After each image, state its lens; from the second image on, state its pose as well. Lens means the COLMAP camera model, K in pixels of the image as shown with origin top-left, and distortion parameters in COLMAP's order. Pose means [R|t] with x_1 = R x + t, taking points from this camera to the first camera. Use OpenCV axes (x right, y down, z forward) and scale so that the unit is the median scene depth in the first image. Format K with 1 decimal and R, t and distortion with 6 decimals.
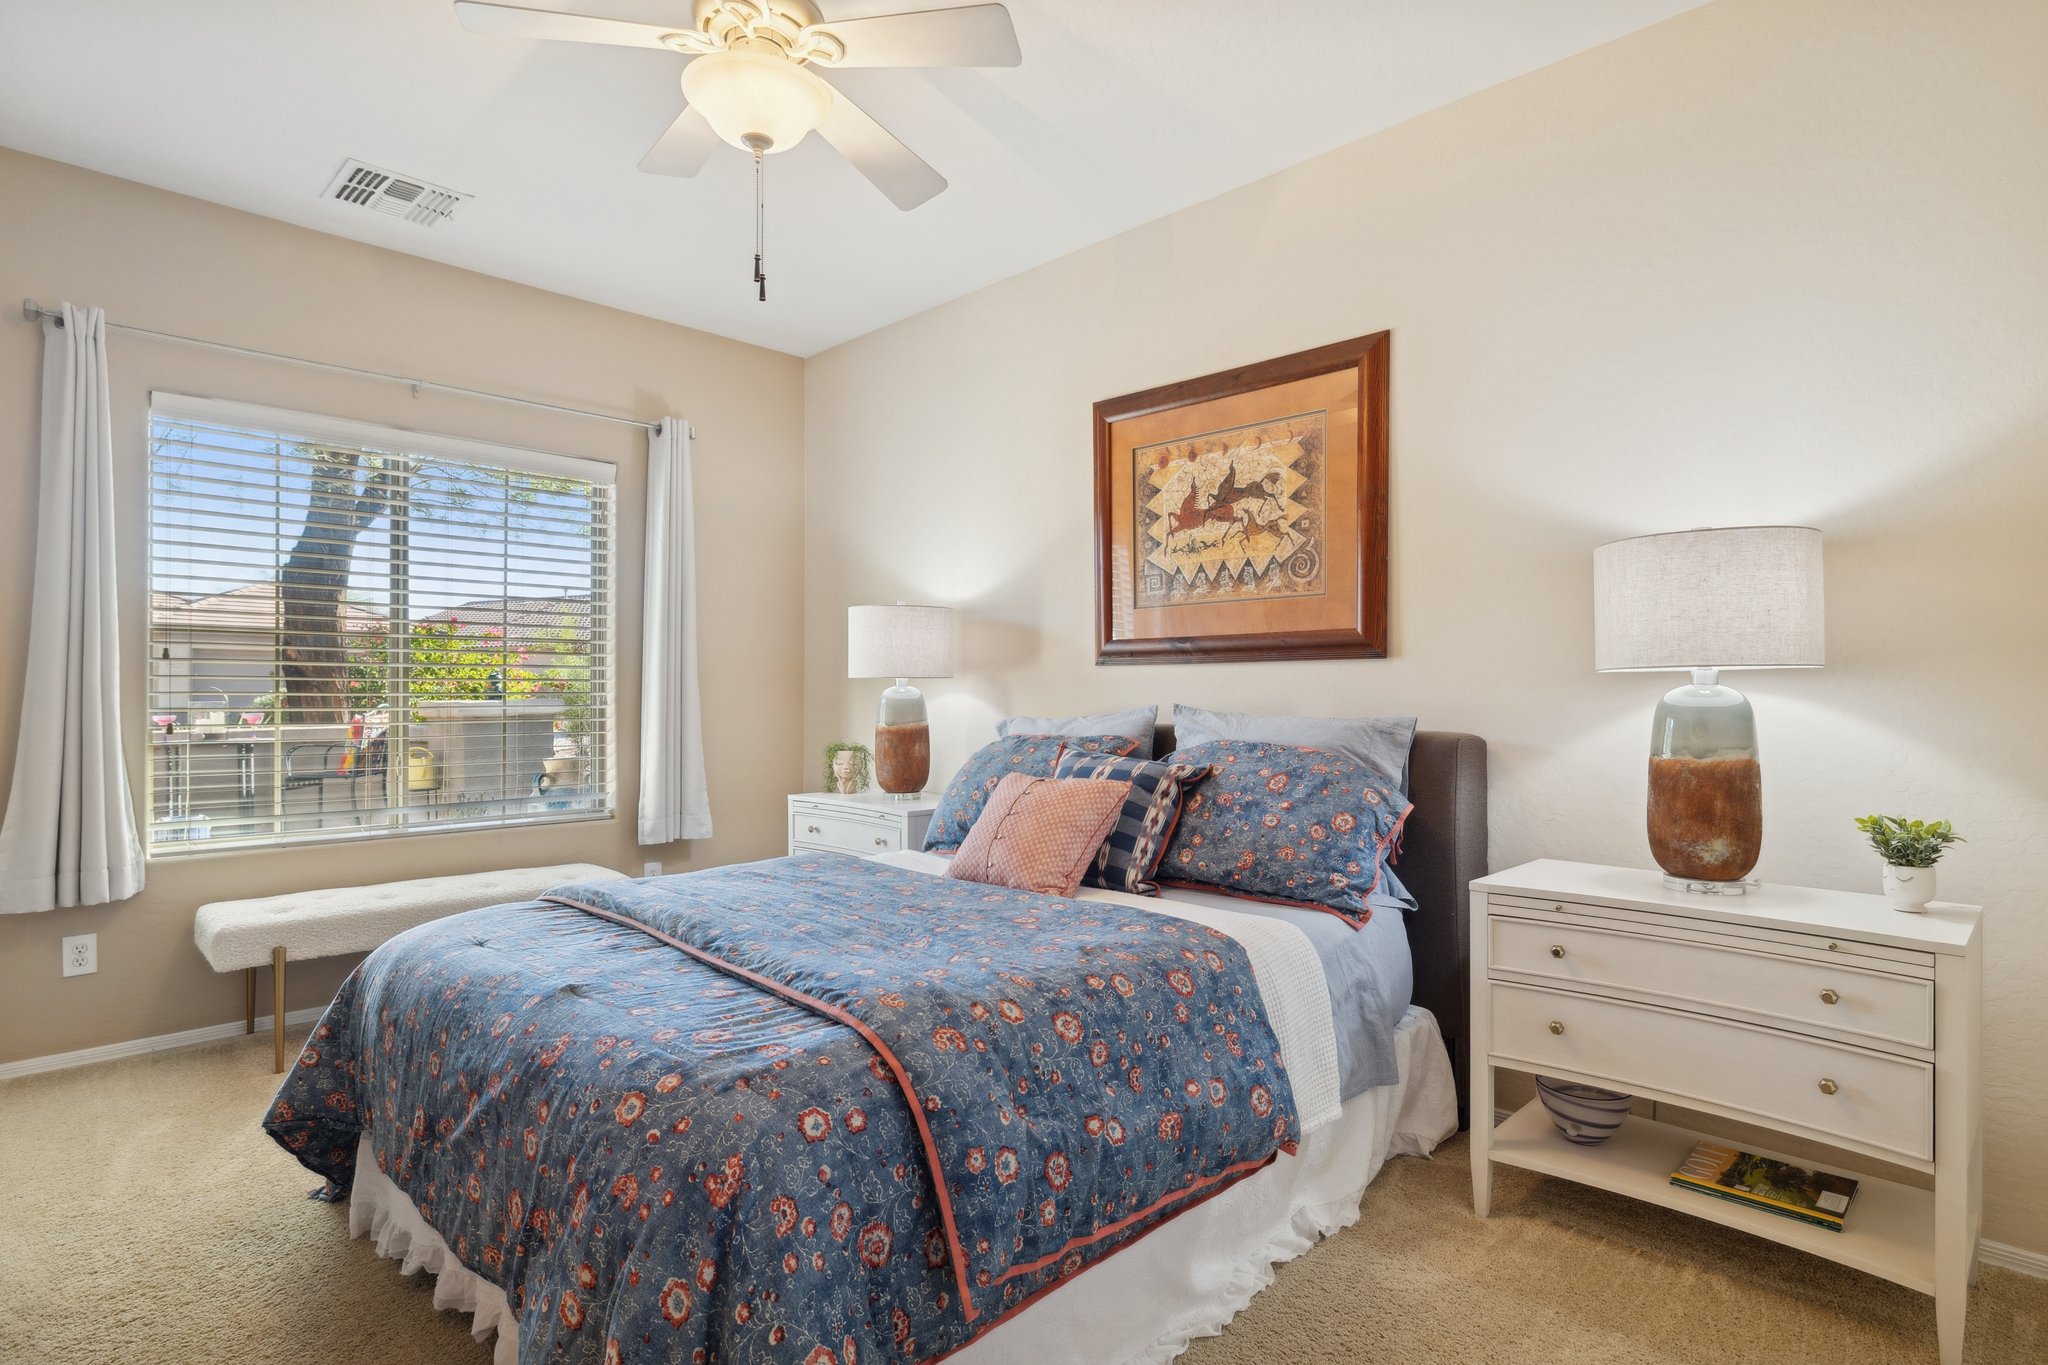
lens RADIAL K [[1072.0, 0, 1075.4], [0, 1072.0, 685.9], [0, 0, 1]] dist [0.036031, 0.000303]
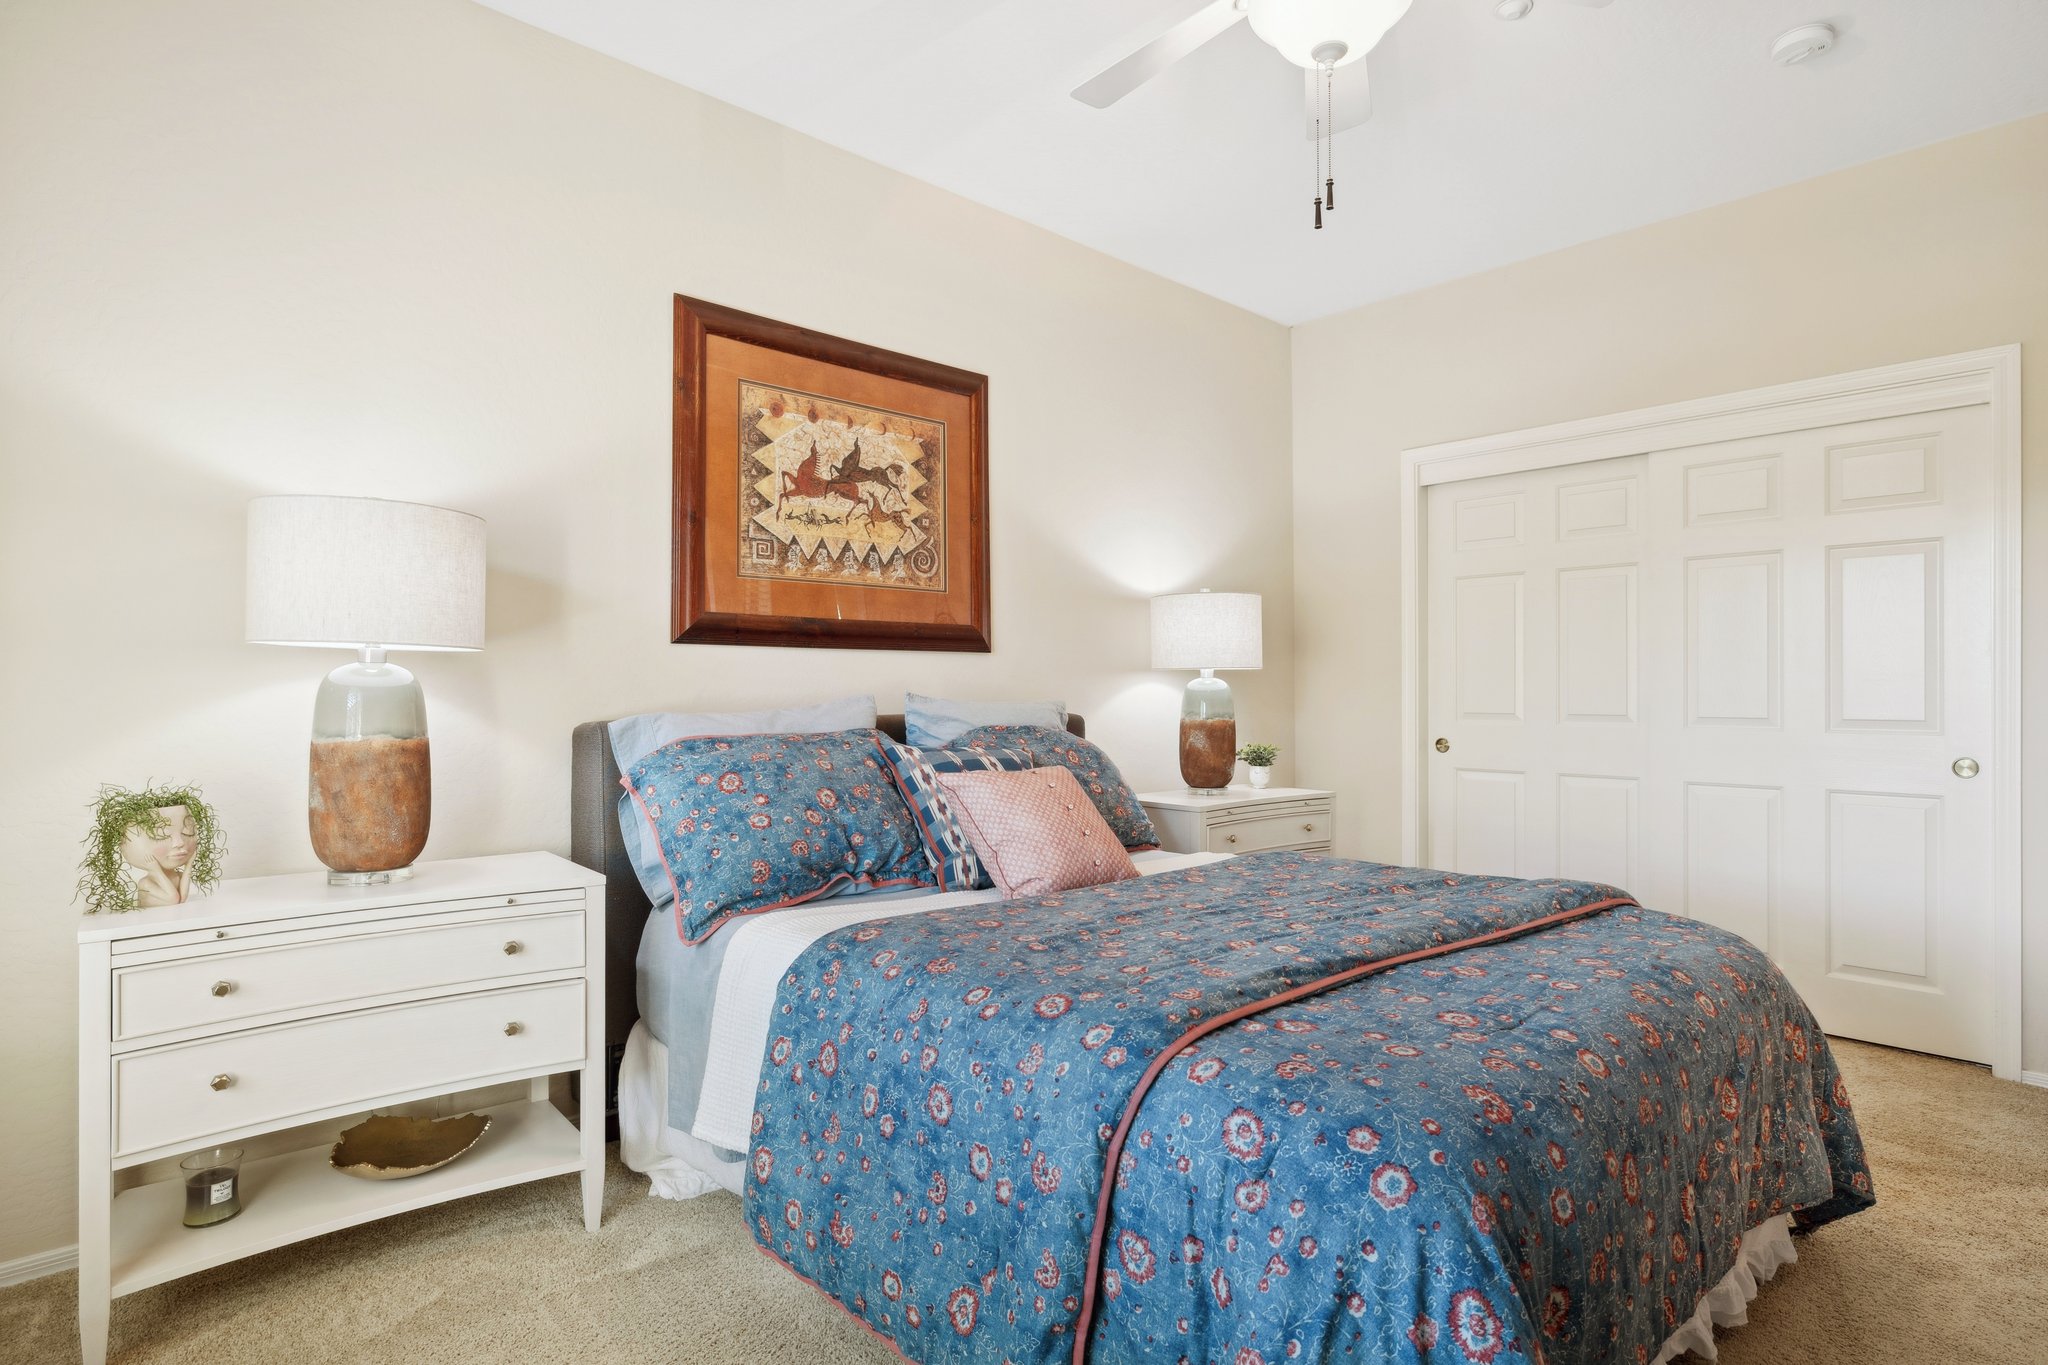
lens RADIAL K [[1116.1, 0, 1030.1], [0, 1116.1, 670.4], [0, 0, 1]] dist [0.019134, 0.000931]
pose [[0.057732, 0.006297, 0.998312, -0.836573], [-0.018112, 0.999822, -0.005259, -0.000045], [-0.998168, -0.017778, 0.057836, 0.783478]]
